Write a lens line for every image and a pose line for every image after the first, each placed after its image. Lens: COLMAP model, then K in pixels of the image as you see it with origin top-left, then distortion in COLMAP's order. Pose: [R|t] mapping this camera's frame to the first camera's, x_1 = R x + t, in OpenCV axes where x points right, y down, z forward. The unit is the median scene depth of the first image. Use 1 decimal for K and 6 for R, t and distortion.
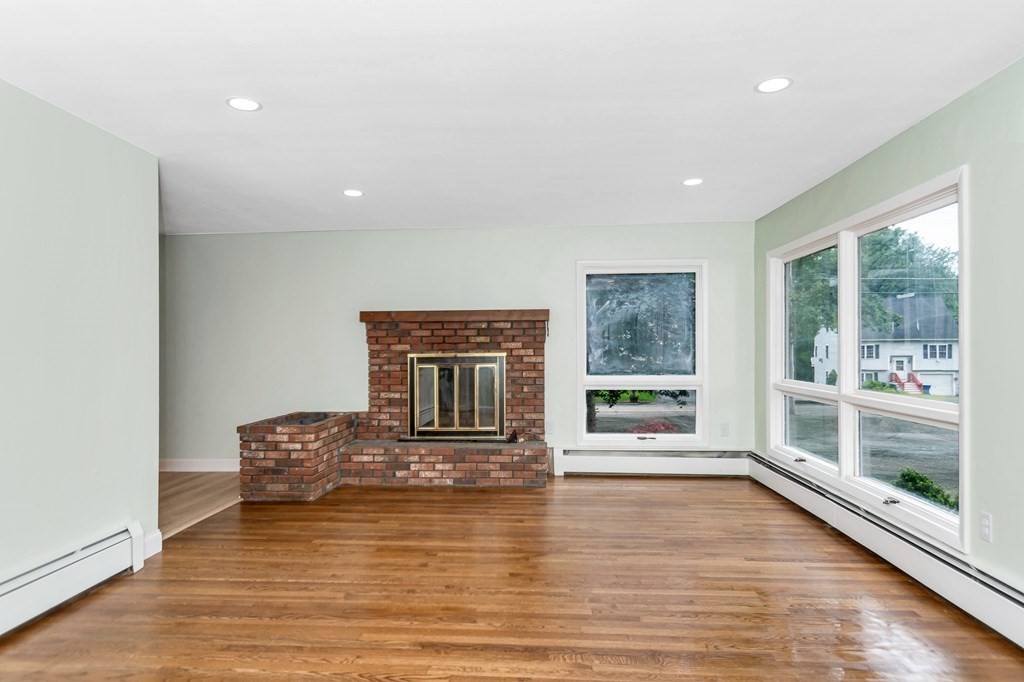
lens RADIAL K [[562.1, 0, 539.1], [0, 562.1, 345.7], [0, 0, 1]] dist [0.004040, 0.003728]
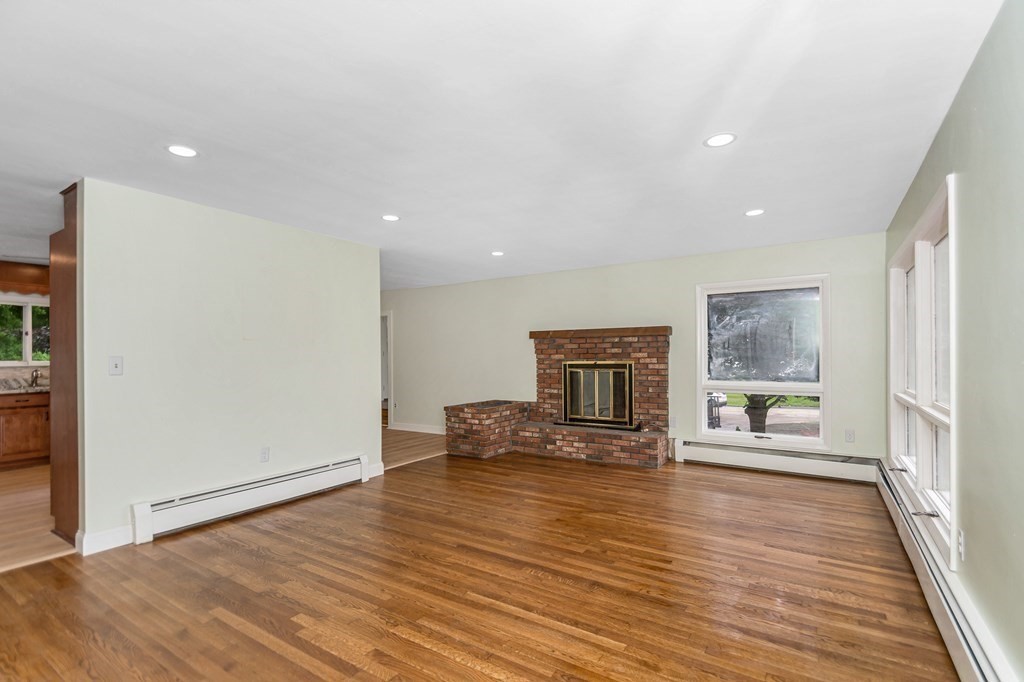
lens RADIAL K [[462.3, 0, 545.6], [0, 462.3, 357.9], [0, 0, 1]] dist [0.008537, -0.002987]
pose [[0.888971, 0.004091, -0.457945, 0.267594], [0.002037, 0.999915, 0.012887, -0.009012], [0.457959, -0.012389, 0.888887, -0.025287]]
